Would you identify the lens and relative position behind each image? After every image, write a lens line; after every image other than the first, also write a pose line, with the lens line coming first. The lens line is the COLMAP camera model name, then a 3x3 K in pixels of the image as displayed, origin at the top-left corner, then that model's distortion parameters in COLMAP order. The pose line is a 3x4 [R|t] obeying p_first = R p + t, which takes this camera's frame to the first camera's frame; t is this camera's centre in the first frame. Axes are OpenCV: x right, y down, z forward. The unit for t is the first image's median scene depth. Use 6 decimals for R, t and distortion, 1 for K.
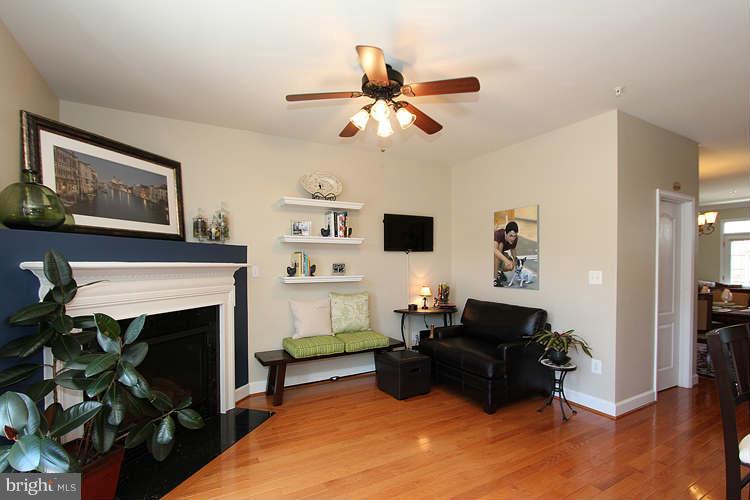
lens RADIAL K [[351.7, 0, 372.7], [0, 351.7, 263.7], [0, 0, 1]] dist [-0.019799, 0.001070]
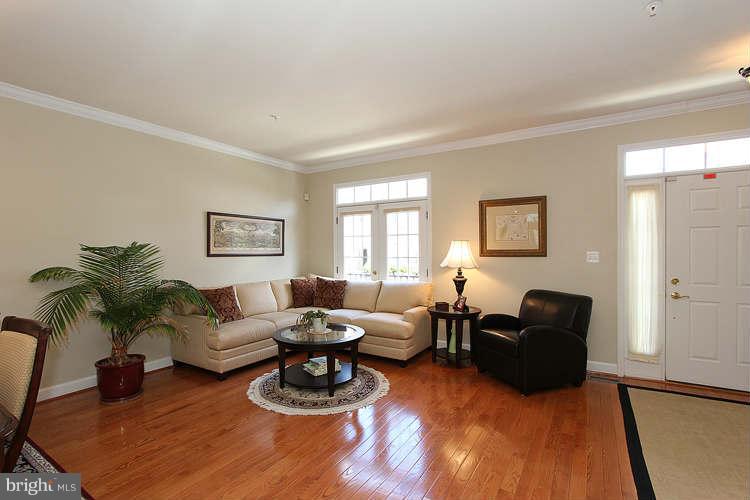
lens RADIAL K [[351.7, 0, 374.6], [0, 351.7, 251.4], [0, 0, 1]] dist [-0.019799, 0.001070]
pose [[0.880856, -0.006641, 0.473338, 1.492436], [0.009548, 0.999947, -0.003739, 0.016178], [-0.473288, 0.007813, 0.880873, 0.708949]]
